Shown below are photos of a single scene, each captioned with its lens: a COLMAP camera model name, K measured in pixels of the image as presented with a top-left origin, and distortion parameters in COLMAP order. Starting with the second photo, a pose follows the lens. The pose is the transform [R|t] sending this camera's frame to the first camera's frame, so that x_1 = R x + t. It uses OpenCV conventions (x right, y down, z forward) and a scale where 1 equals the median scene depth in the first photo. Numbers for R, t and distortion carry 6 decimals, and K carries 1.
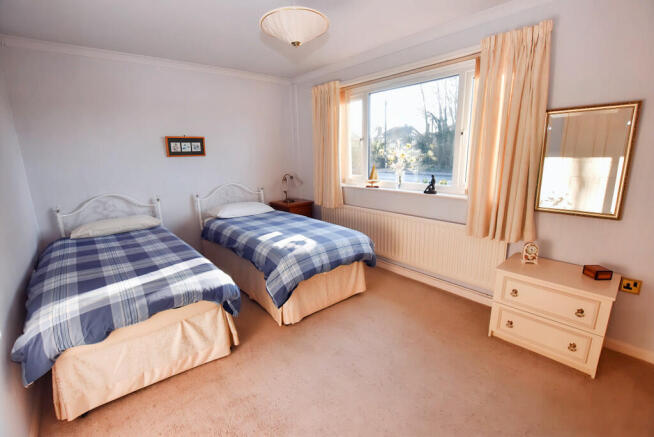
lens RADIAL K [[292.2, 0, 329.2], [0, 292.2, 220.3], [0, 0, 1]] dist [-0.026426, 0.000894]
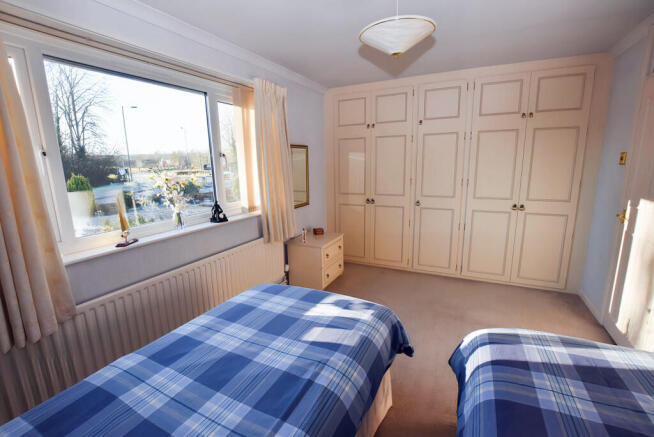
lens RADIAL K [[292.2, 0, 329.2], [0, 292.2, 220.3], [0, 0, 1]] dist [-0.026426, 0.000894]
pose [[-0.385801, -0.146352, 0.910900, -0.631173], [0.239515, 0.937596, 0.252085, -0.265719], [-0.890949, 0.315429, -0.326672, 1.106663]]
